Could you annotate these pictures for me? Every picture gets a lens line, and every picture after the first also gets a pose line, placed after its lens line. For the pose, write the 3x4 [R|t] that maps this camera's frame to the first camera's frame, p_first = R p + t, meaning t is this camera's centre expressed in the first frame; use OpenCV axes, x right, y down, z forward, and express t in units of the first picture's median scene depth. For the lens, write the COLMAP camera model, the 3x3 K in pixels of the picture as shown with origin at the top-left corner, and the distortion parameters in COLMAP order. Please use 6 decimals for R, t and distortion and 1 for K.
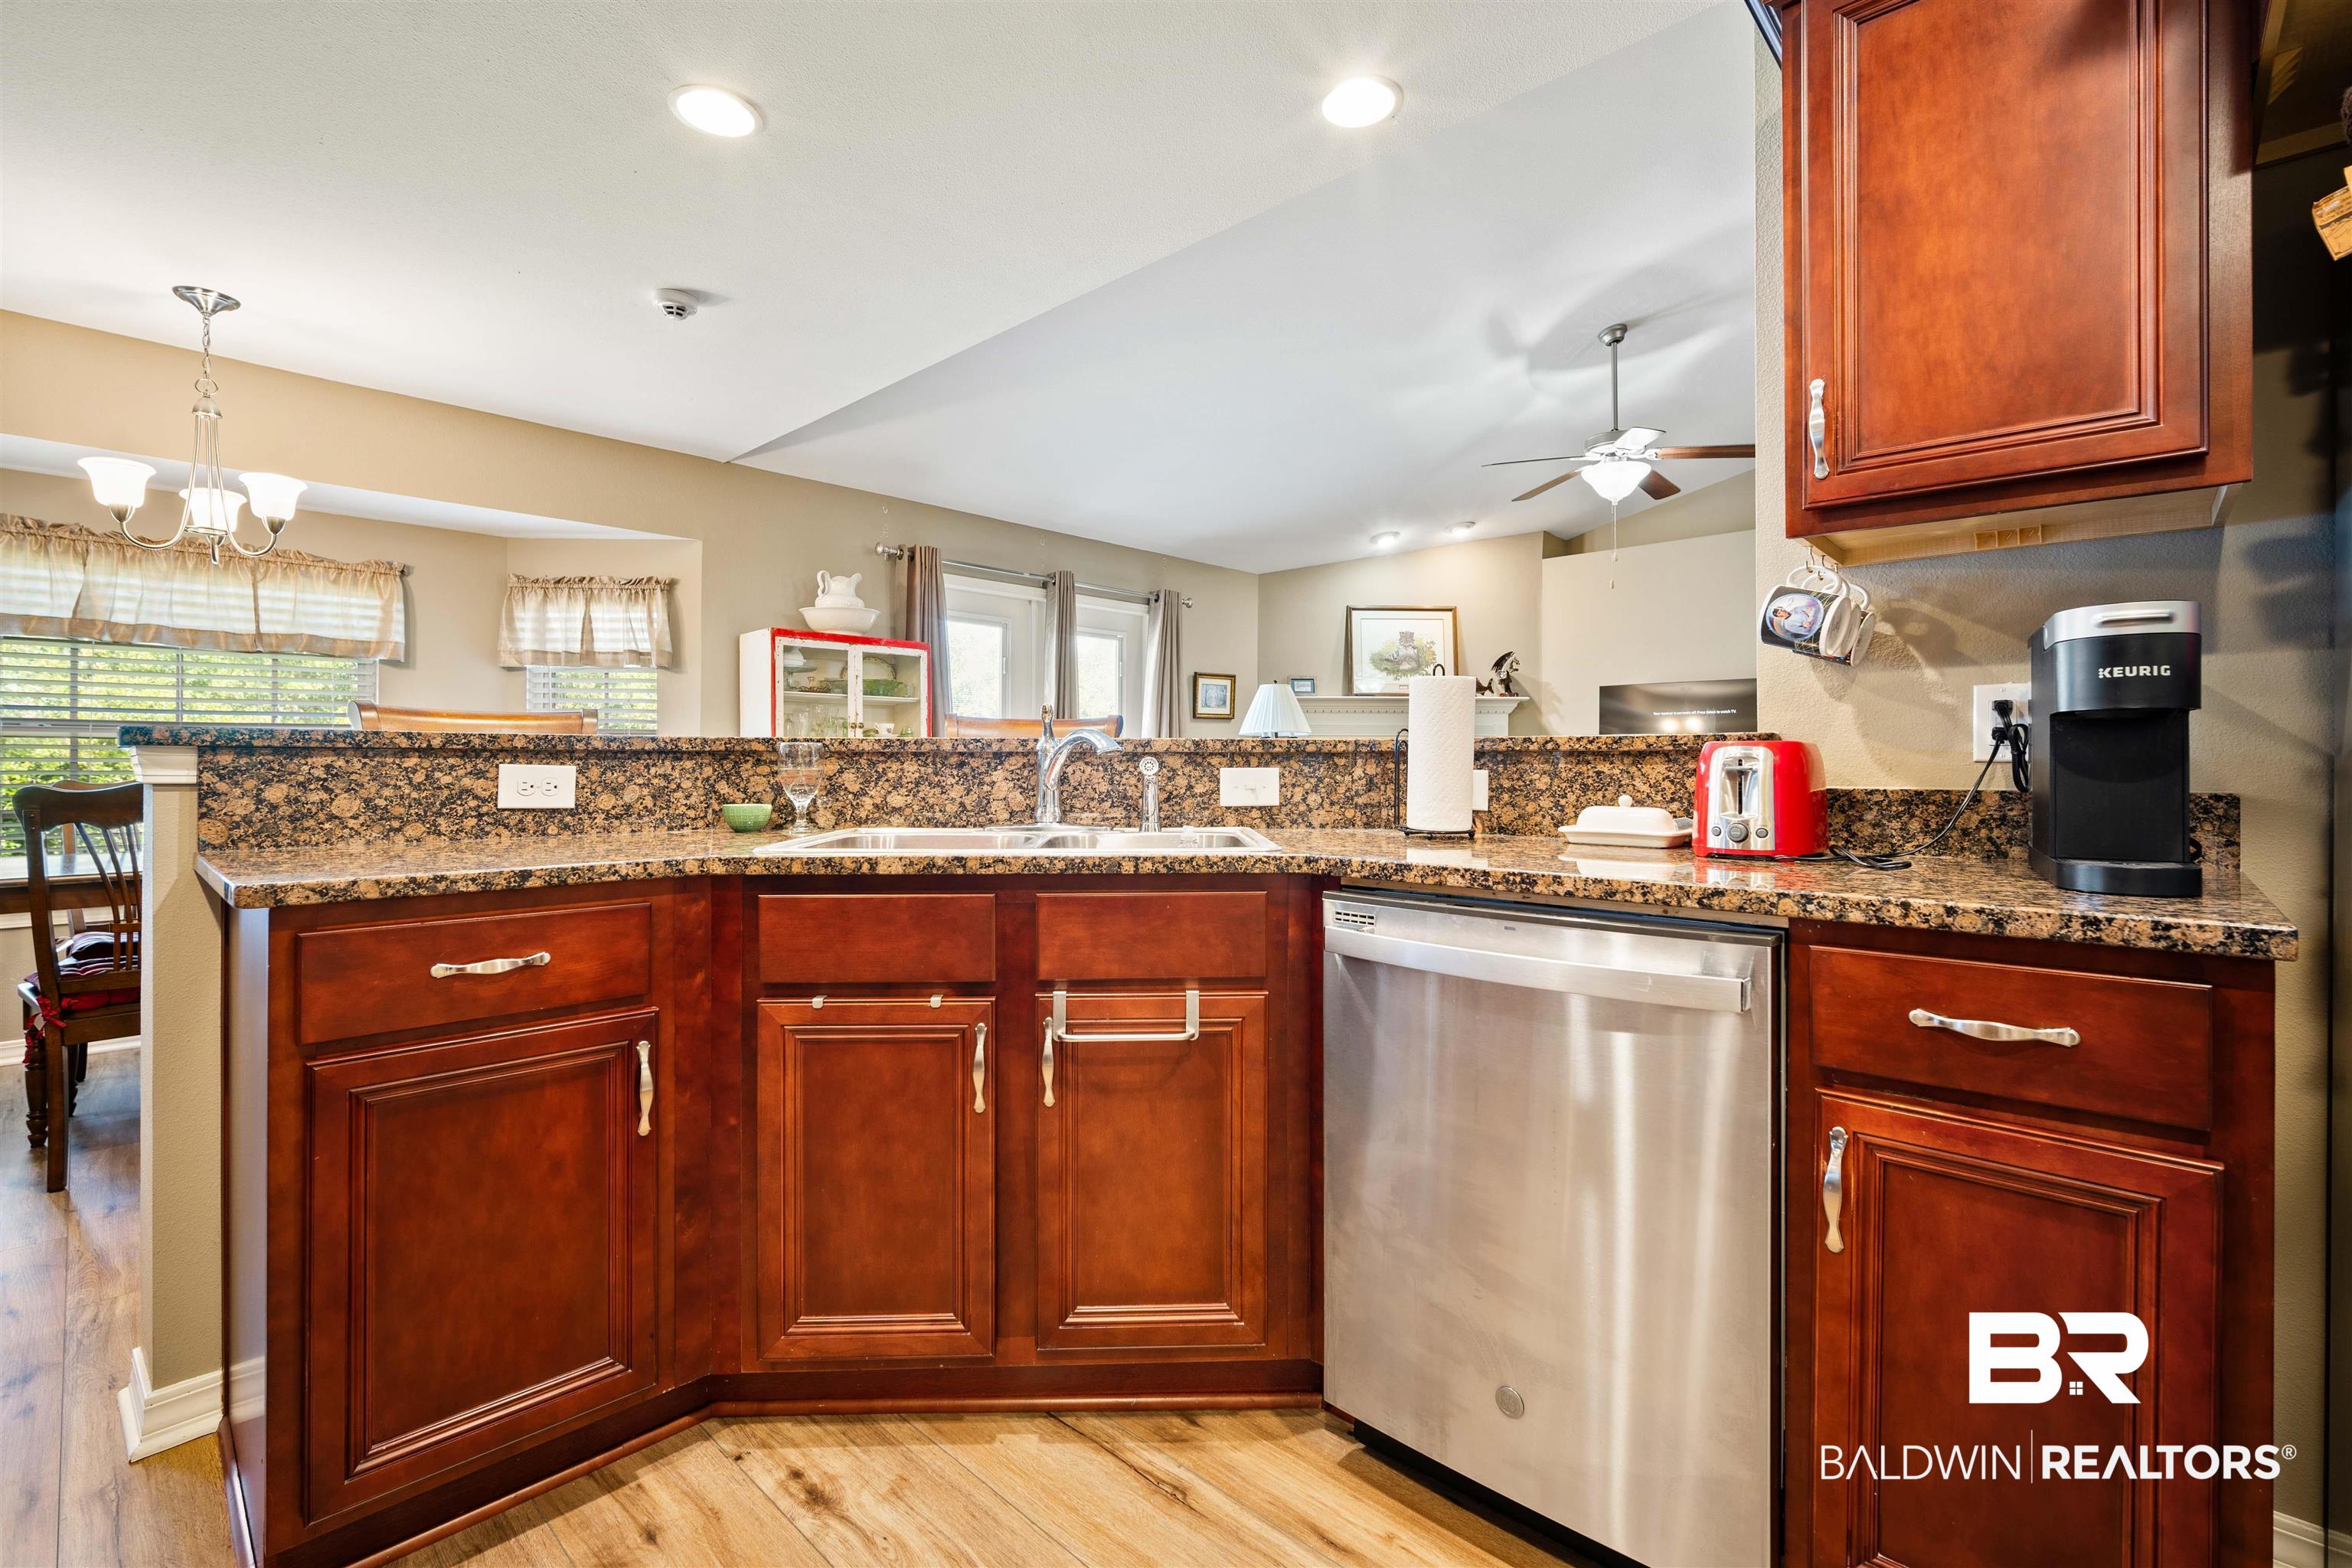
lens RADIAL K [[1038.9, 0, 1185.6], [0, 1038.9, 752.1], [0, 0, 1]] dist [-0.013933, 0.004390]
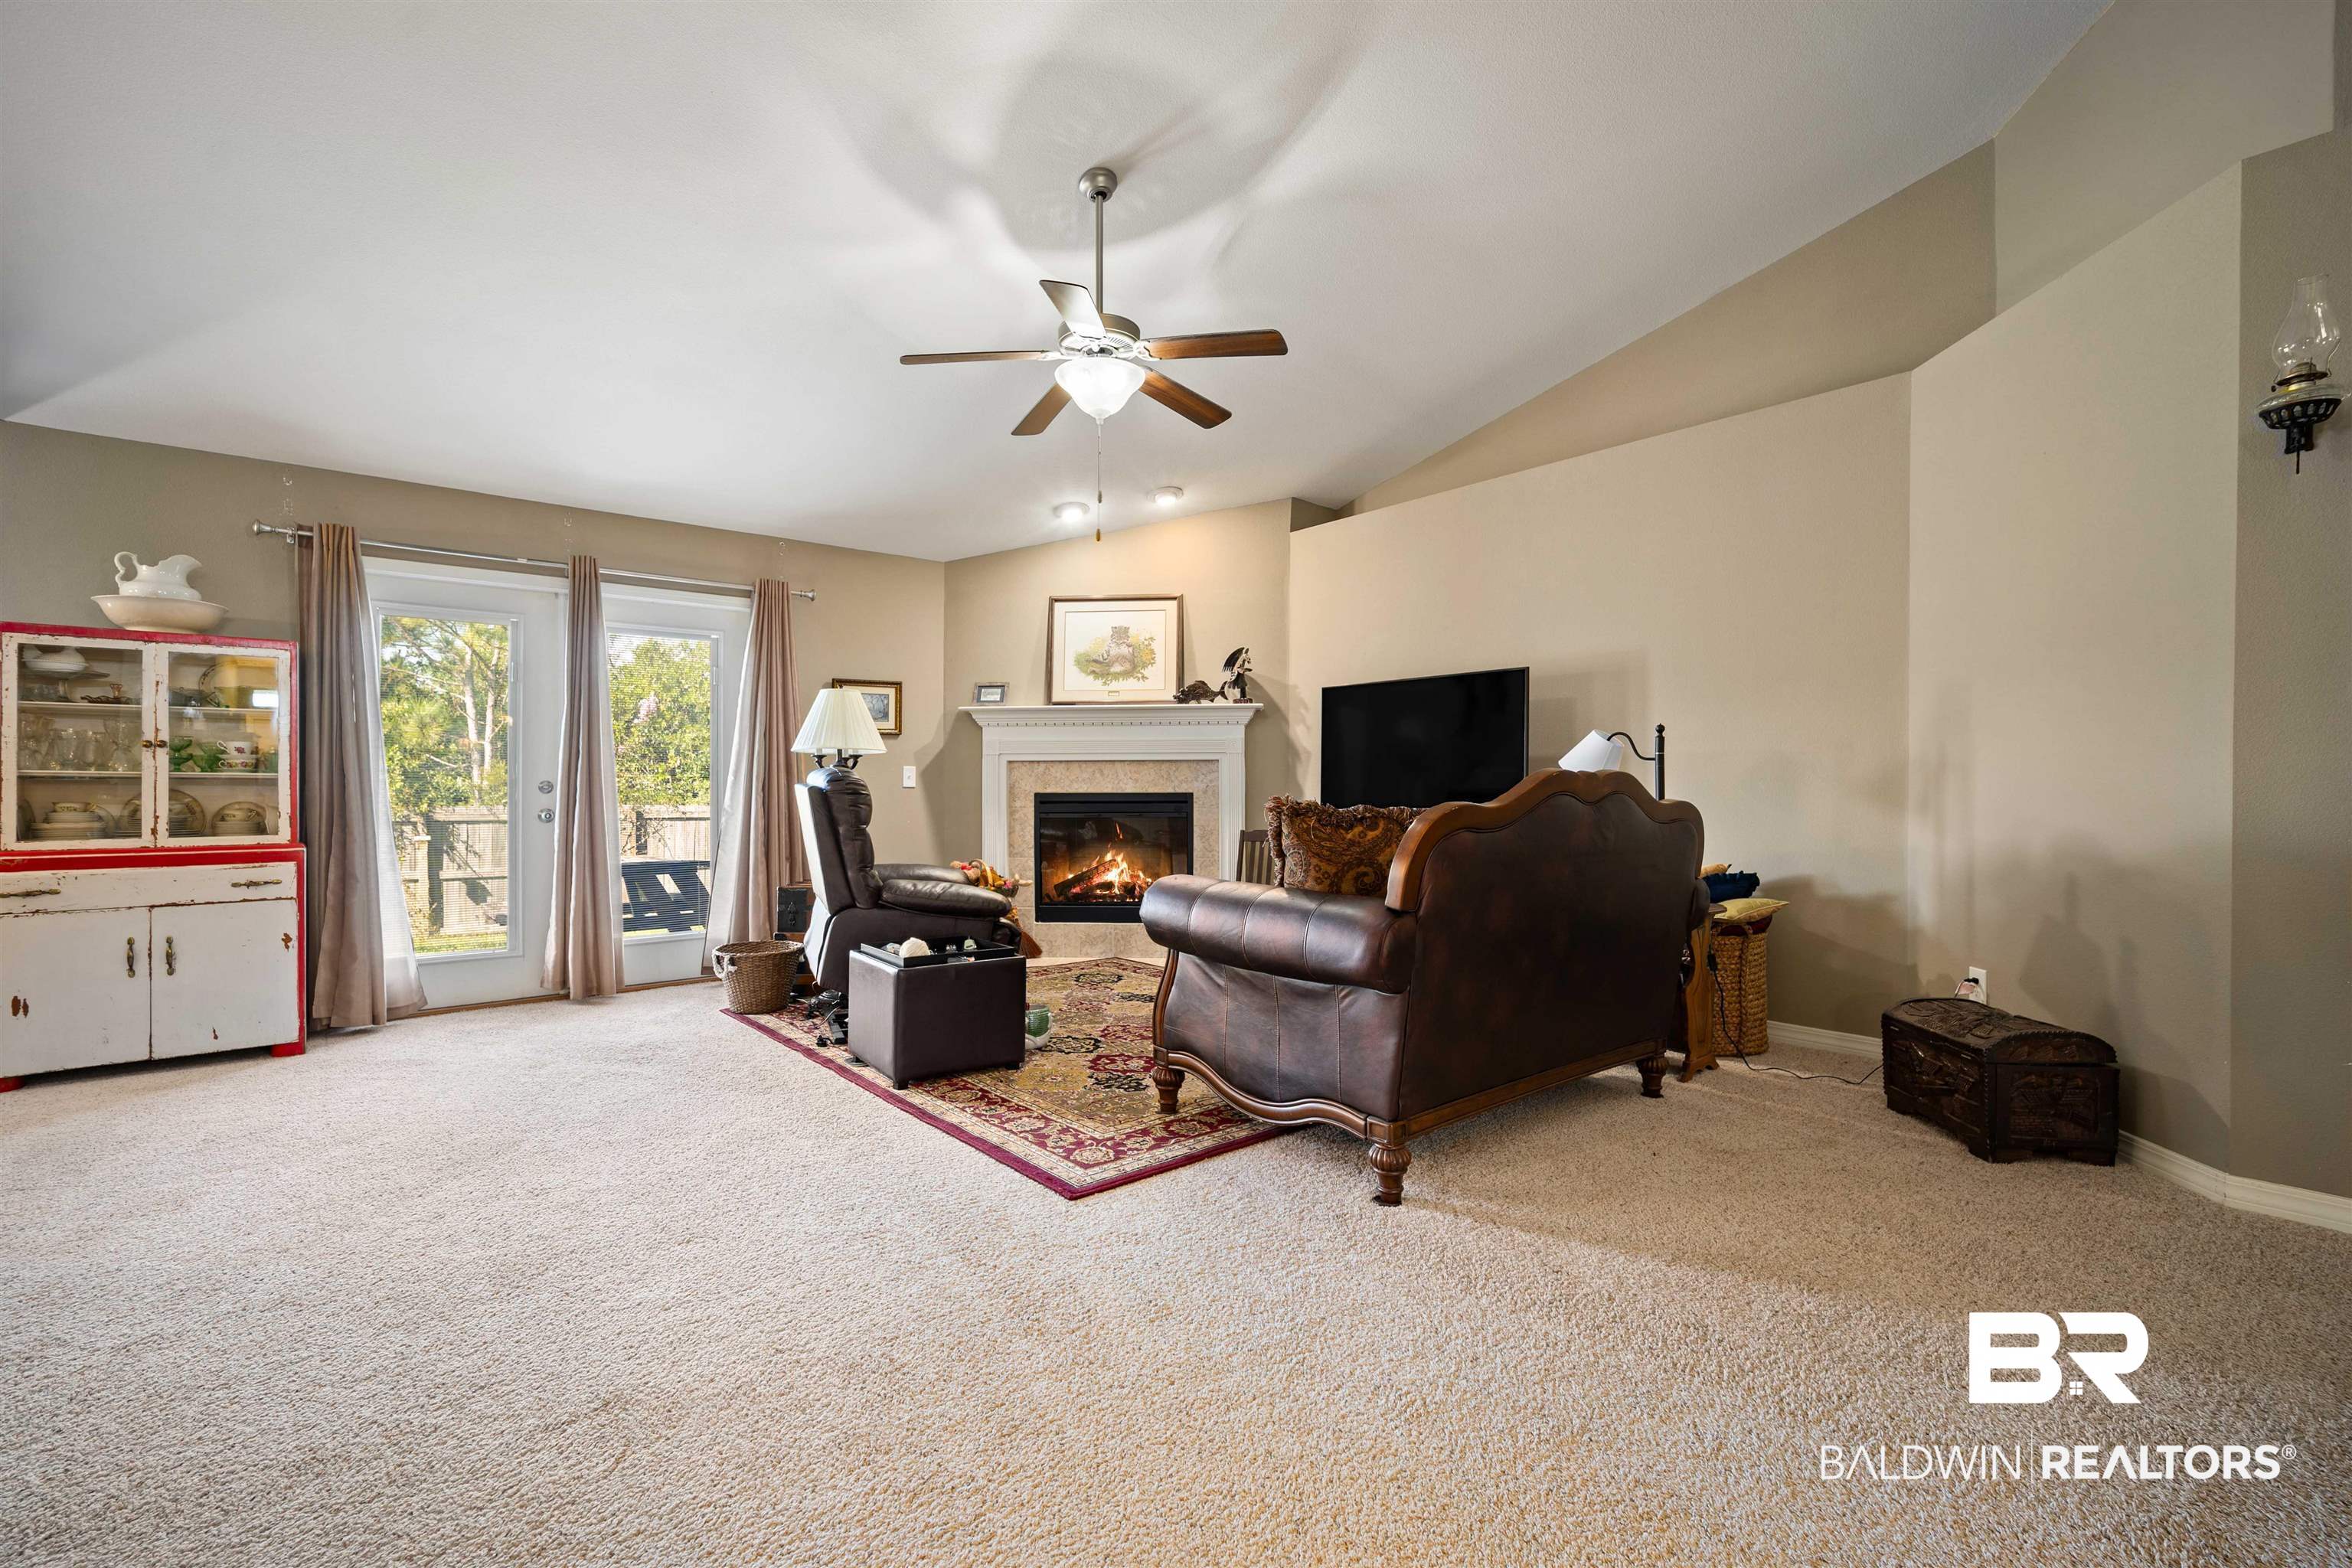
lens RADIAL K [[1038.9, 0, 1187.2], [0, 1038.9, 785.4], [0, 0, 1]] dist [-0.013933, 0.004390]
pose [[0.993915, -0.007118, -0.109923, 1.456896], [0.007969, 0.999942, 0.007312, 0.016326], [0.109865, -0.008143, 0.993913, 0.781202]]
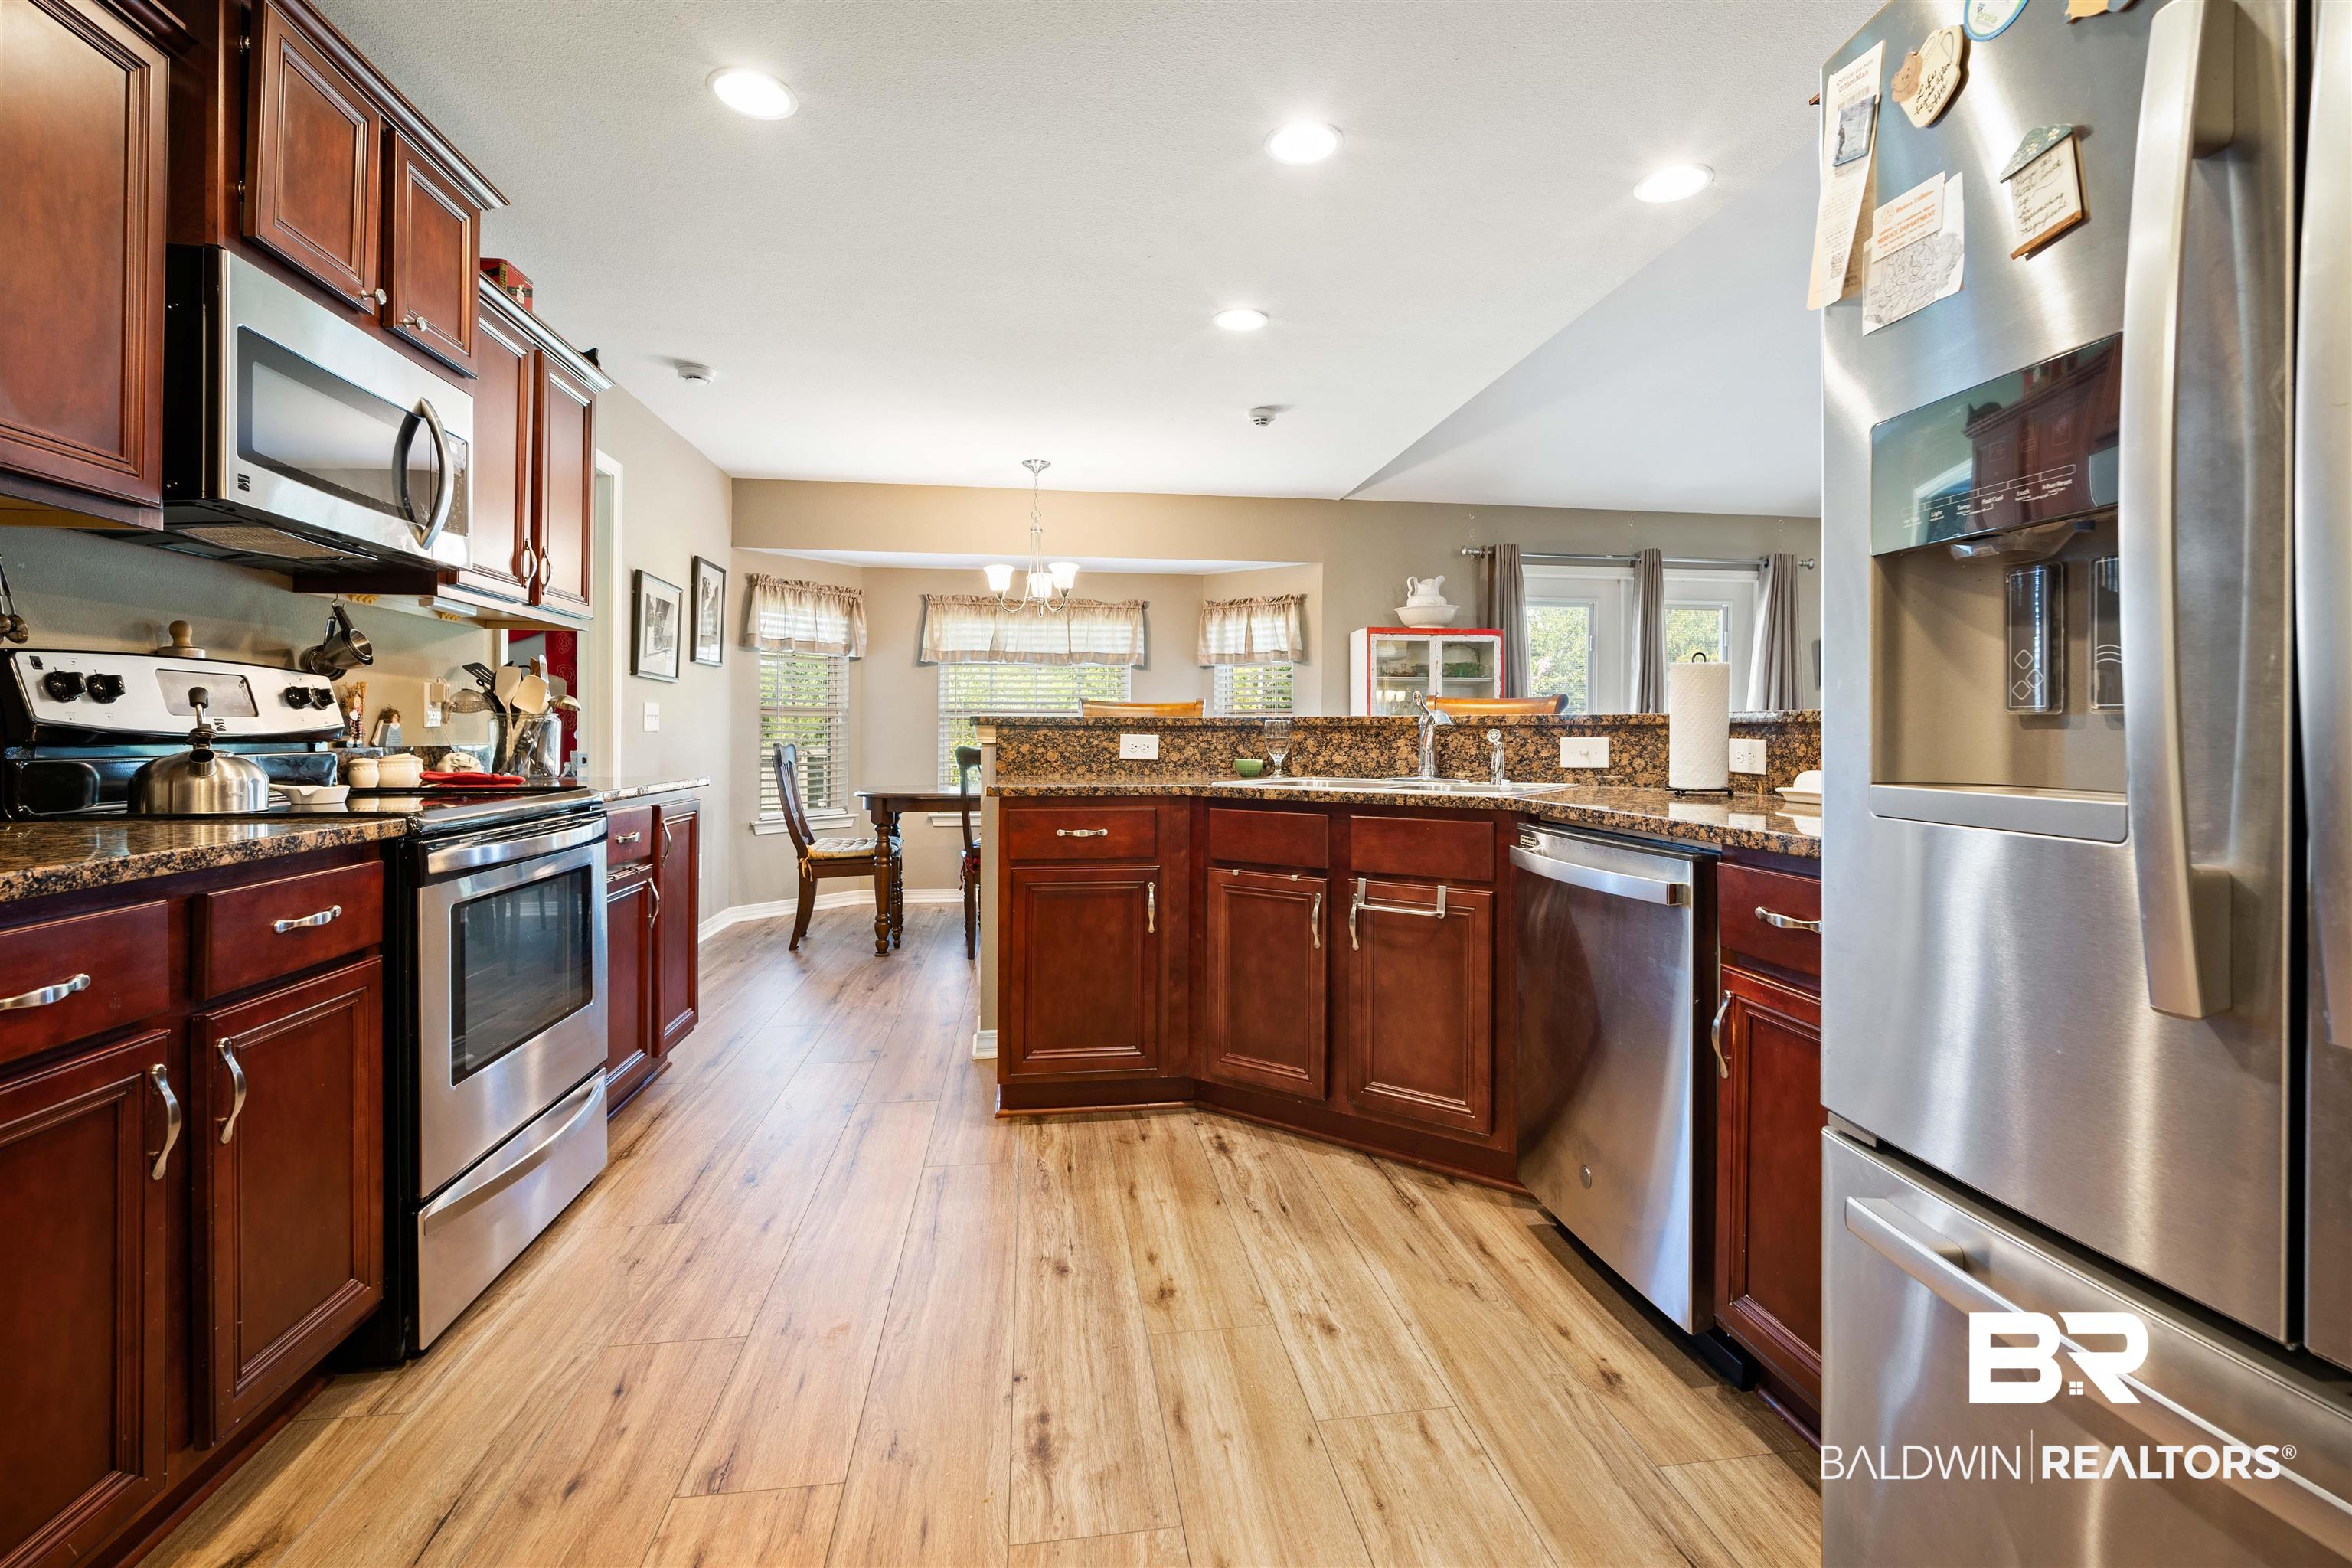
lens RADIAL K [[1038.9, 0, 1177.5], [0, 1038.9, 704.3], [0, 0, 1]] dist [-0.013933, 0.004390]
pose [[0.776346, -0.017412, -0.630066, 0.544539], [0.006245, 0.999782, -0.019935, -0.003215], [0.630276, 0.011542, 0.776286, -0.333944]]
